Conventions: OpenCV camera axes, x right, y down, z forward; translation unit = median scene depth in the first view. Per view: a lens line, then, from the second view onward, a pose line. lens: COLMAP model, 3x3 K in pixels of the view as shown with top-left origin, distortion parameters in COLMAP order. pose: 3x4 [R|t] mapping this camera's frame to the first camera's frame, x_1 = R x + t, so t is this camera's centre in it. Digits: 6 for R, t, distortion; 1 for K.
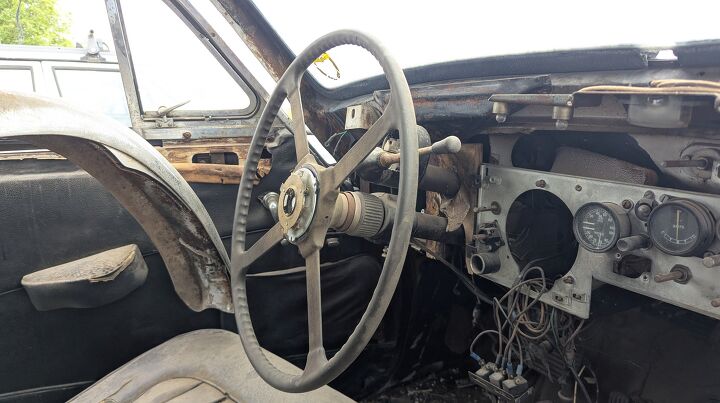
lens RADIAL K [[521.2, 0, 356.8], [0, 521.2, 191.2], [0, 0, 1]] dist [0.062498, -0.060938]
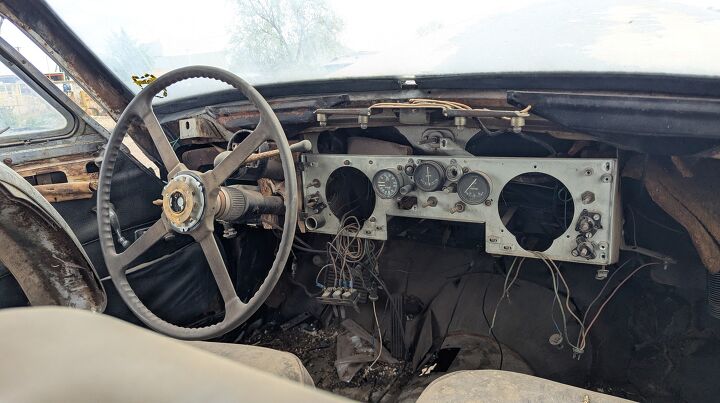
lens RADIAL K [[521.2, 0, 361.5], [0, 521.2, 201.3], [0, 0, 1]] dist [0.062498, -0.060938]
pose [[0.863765, -0.169756, 0.474439, -0.282378], [0.145945, 0.985469, 0.086897, -0.022356], [-0.482297, -0.005817, 0.875989, -0.286108]]
